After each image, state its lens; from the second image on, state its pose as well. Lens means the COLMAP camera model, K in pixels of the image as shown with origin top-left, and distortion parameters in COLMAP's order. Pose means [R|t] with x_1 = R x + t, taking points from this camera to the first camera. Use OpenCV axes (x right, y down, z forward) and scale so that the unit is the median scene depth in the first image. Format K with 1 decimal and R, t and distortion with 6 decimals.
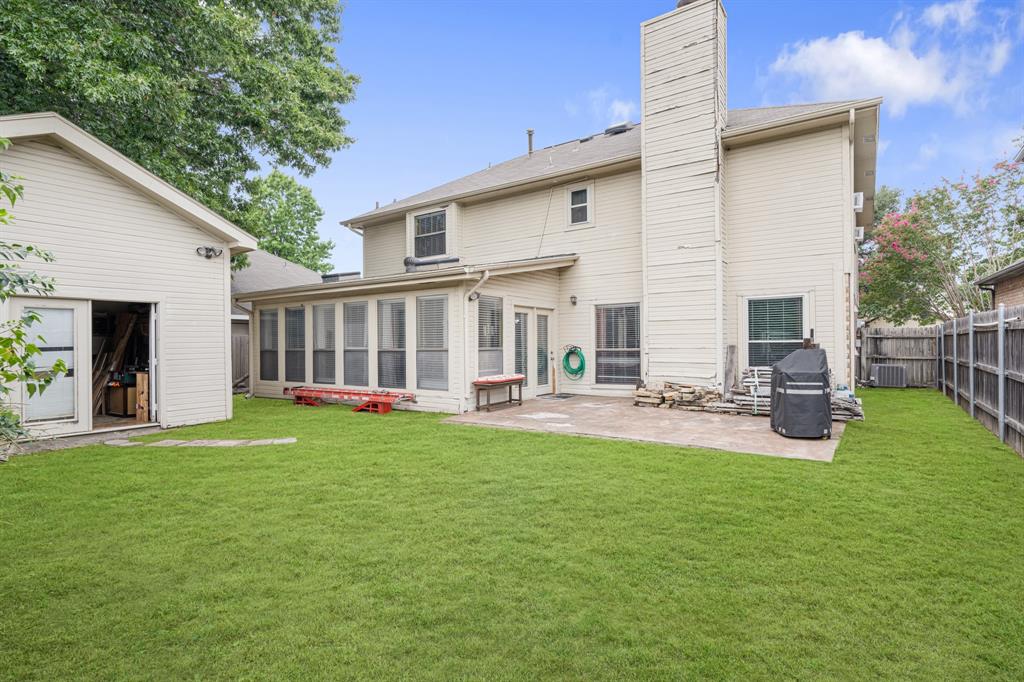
lens RADIAL K [[513.0, 0, 511.9], [0, 513.0, 341.3], [0, 0, 1]] dist [-0.001320, 0.000265]
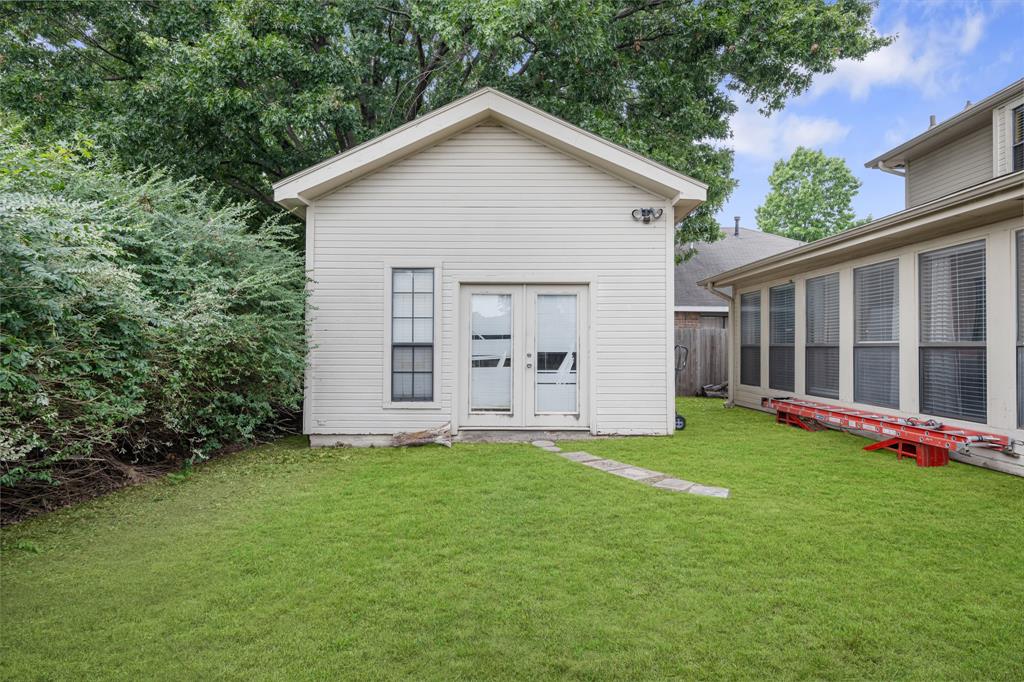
lens RADIAL K [[513.0, 0, 509.0], [0, 513.0, 340.6], [0, 0, 1]] dist [-0.001320, 0.000265]
pose [[0.569072, 0.002874, -0.822282, -0.059660], [-0.006578, 0.999978, -0.001058, 0.015233], [0.822261, 0.006011, 0.569079, 0.323173]]
